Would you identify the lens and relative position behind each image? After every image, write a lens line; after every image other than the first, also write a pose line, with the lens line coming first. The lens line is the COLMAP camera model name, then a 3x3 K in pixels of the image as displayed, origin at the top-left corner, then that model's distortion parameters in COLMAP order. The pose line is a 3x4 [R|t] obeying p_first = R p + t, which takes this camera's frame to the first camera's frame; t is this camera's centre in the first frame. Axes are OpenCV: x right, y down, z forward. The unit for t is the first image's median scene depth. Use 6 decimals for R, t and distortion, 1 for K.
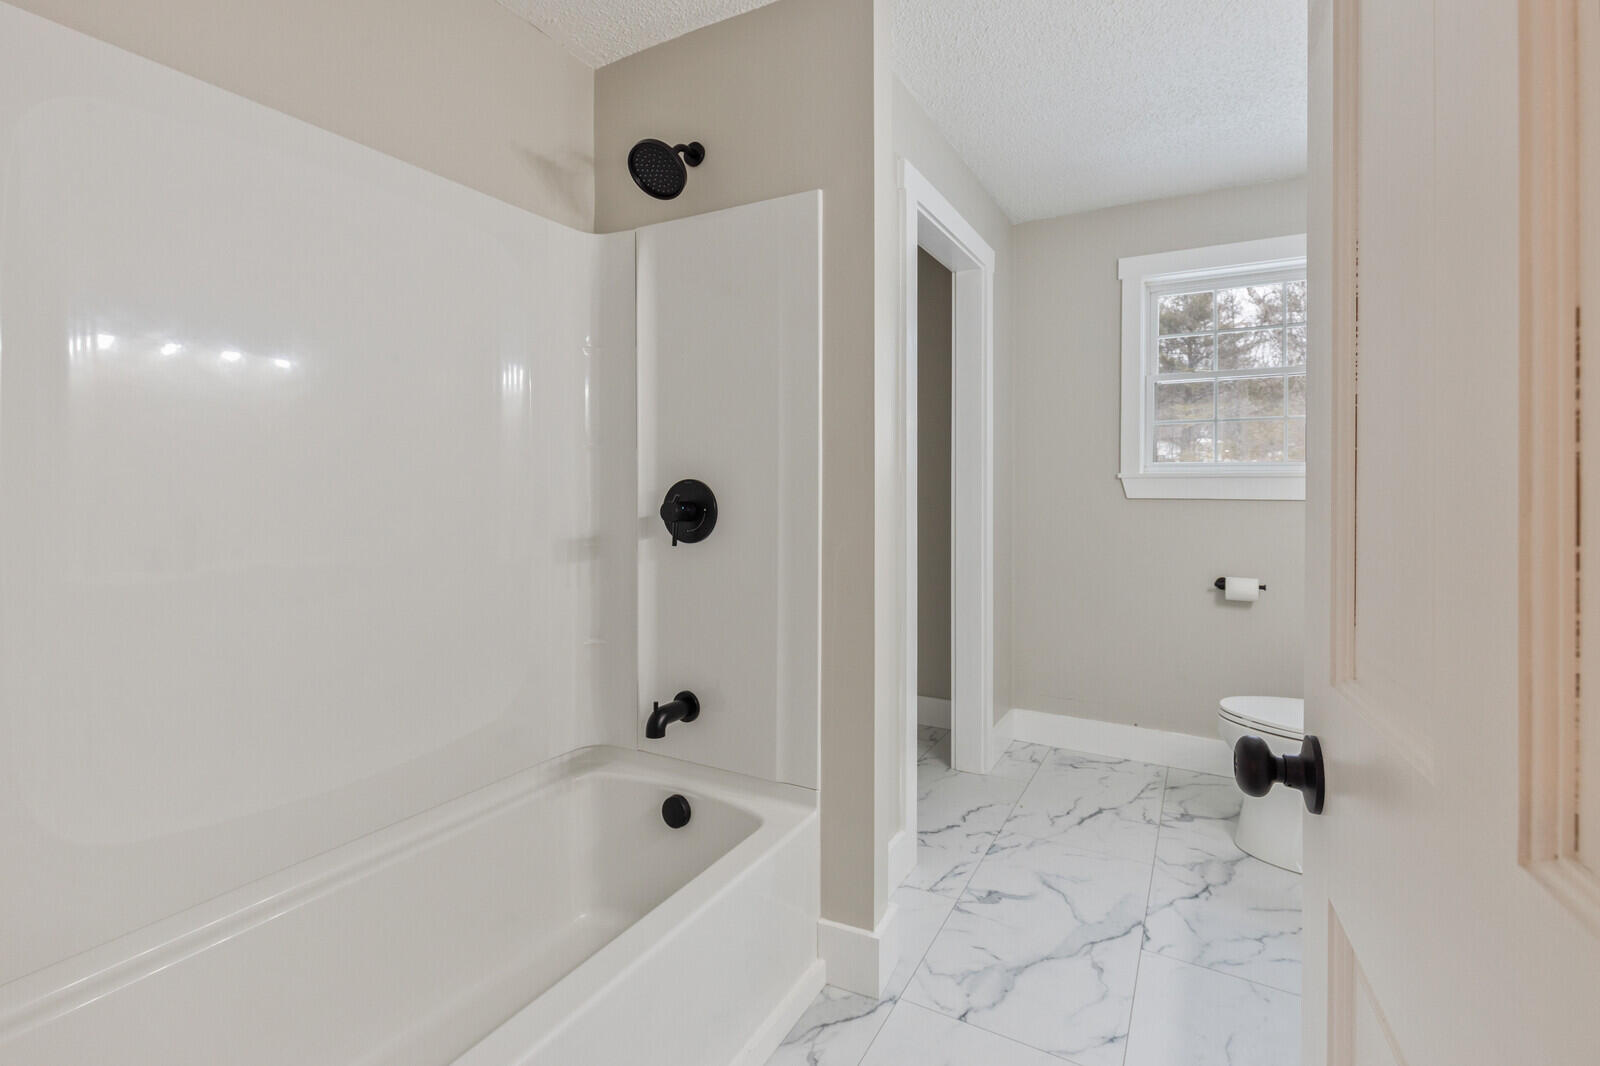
lens RADIAL K [[716.7, 0, 777.3], [0, 716.7, 491.5], [0, 0, 1]] dist [0.003189, -0.001185]
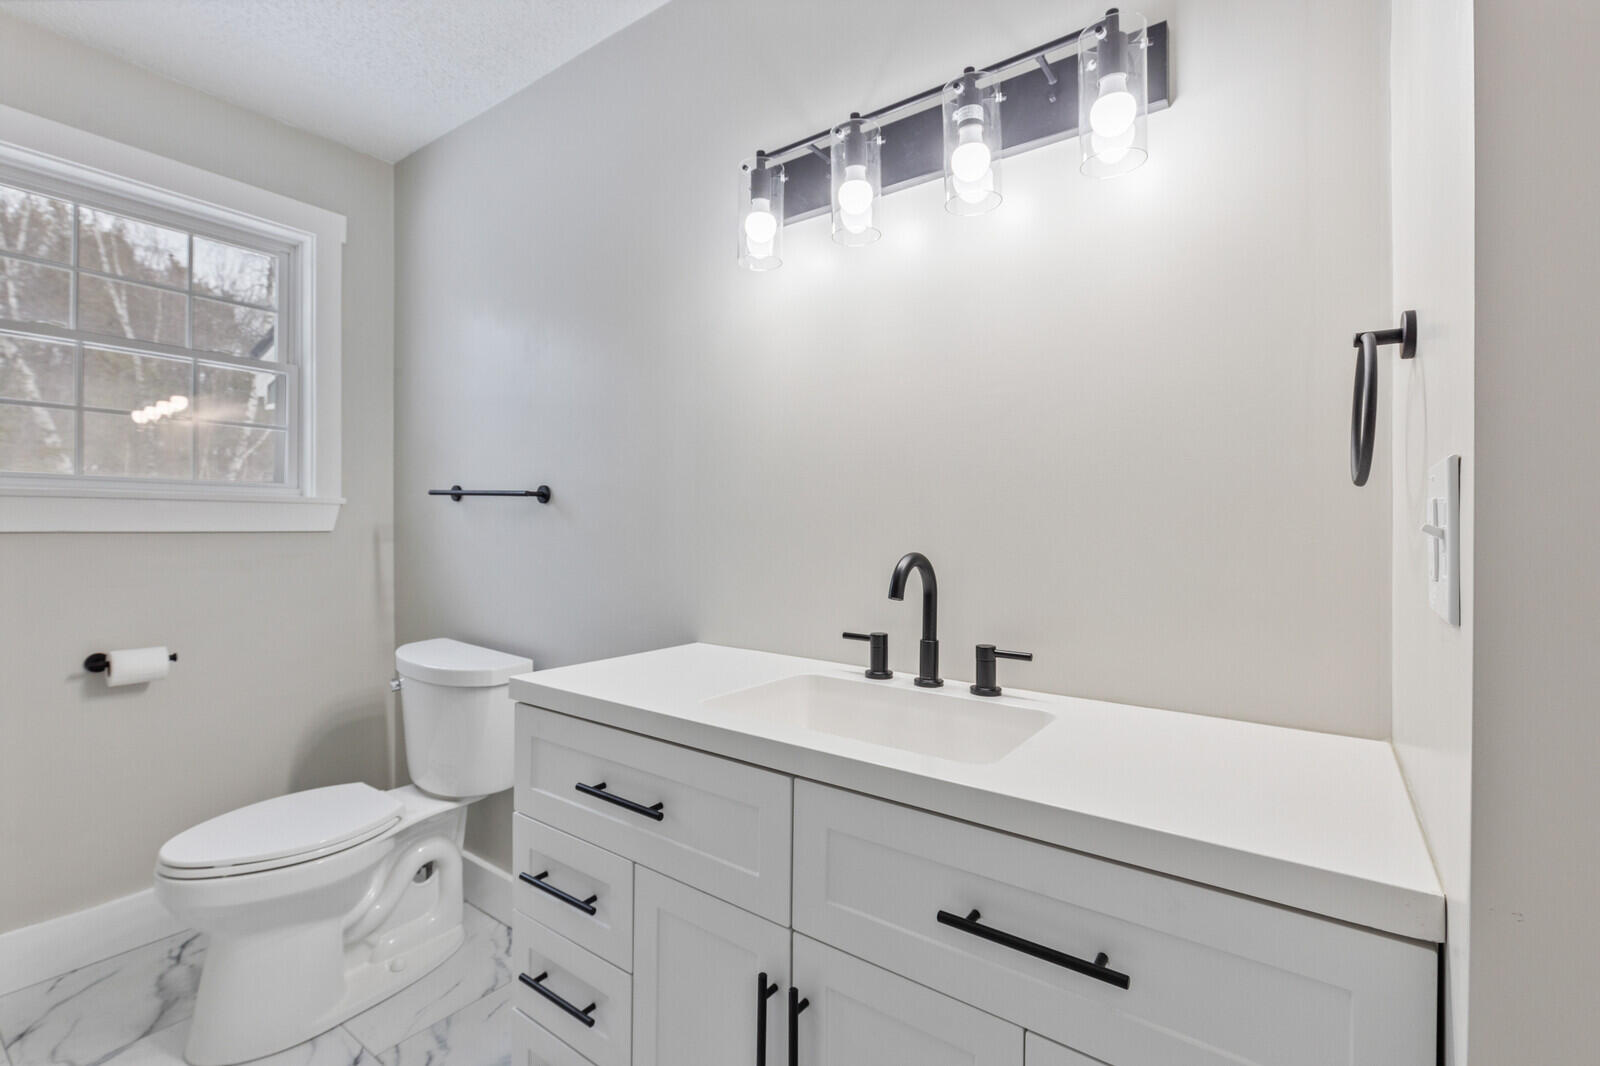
lens RADIAL K [[716.7, 0, 784.7], [0, 716.7, 524.5], [0, 0, 1]] dist [0.003189, -0.001185]
pose [[0.089562, 0.000357, 0.995981, 0.038792], [0.000090, 1.000000, -0.000367, 0.005236], [-0.995981, 0.000122, 0.089562, 0.378715]]
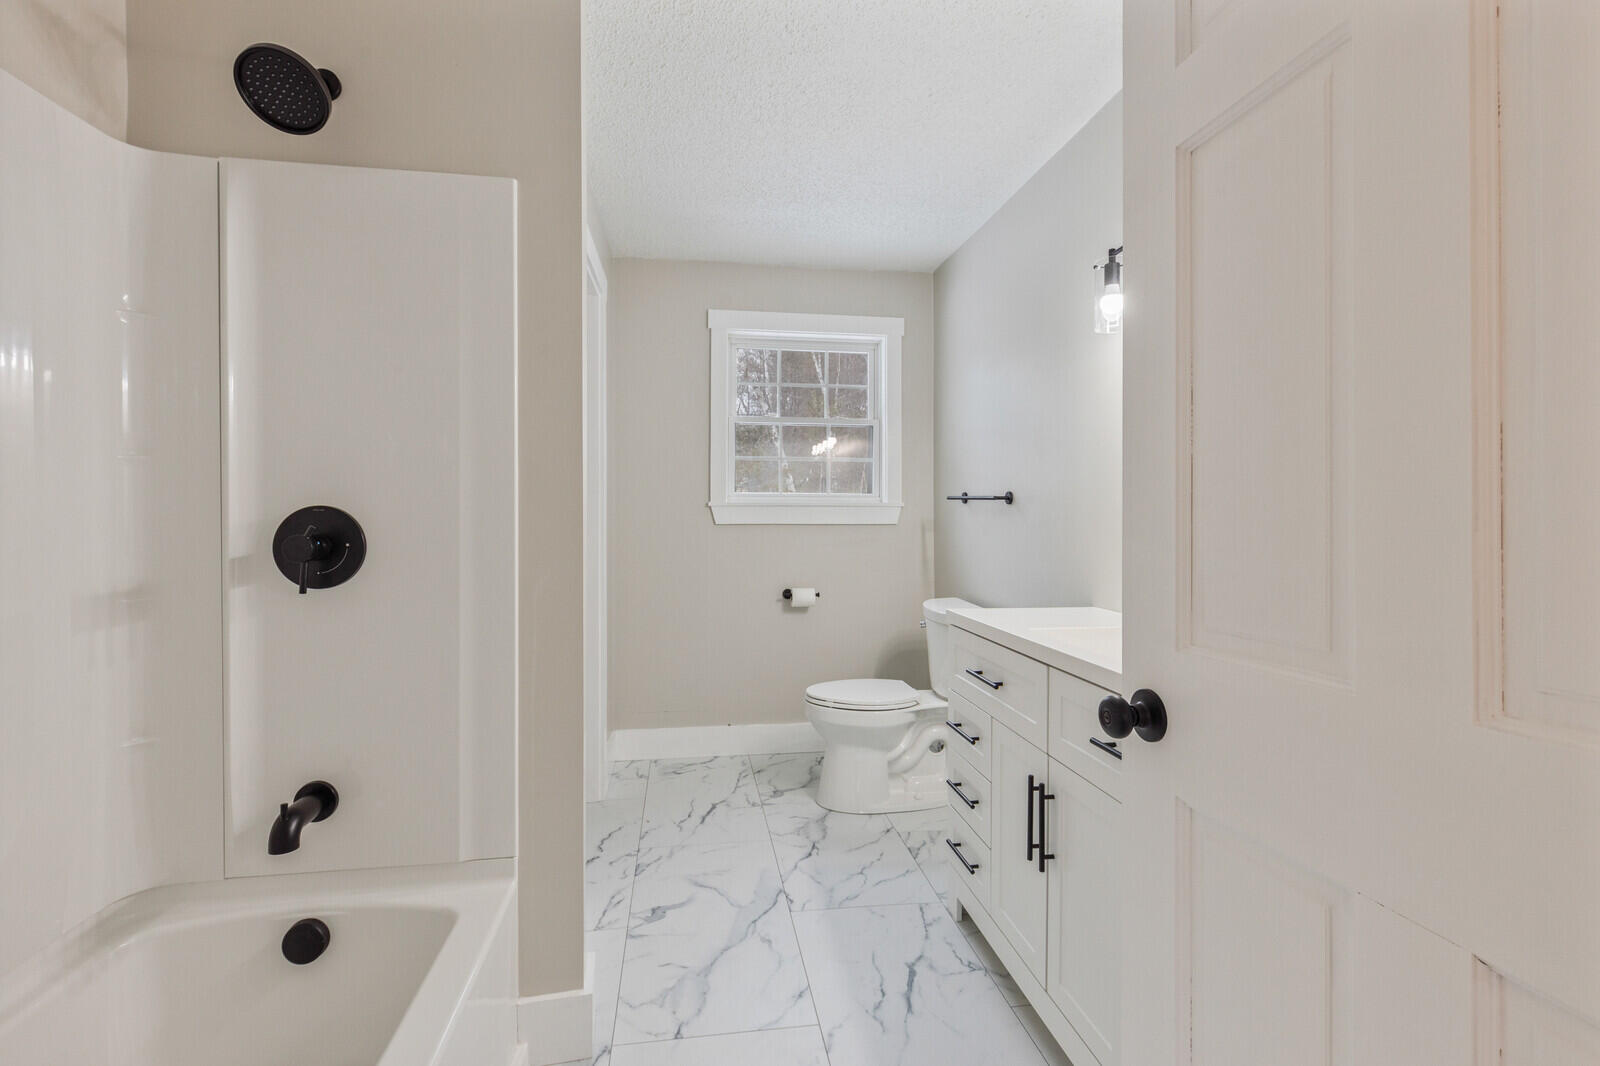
lens RADIAL K [[716.7, 0, 771.3], [0, 716.7, 519.9], [0, 0, 1]] dist [0.003189, -0.001185]
pose [[0.789638, -0.004616, 0.613556, -0.162640], [0.003677, 0.999989, 0.002791, 0.000273], [-0.613562, 0.000052, 0.789646, 0.074024]]
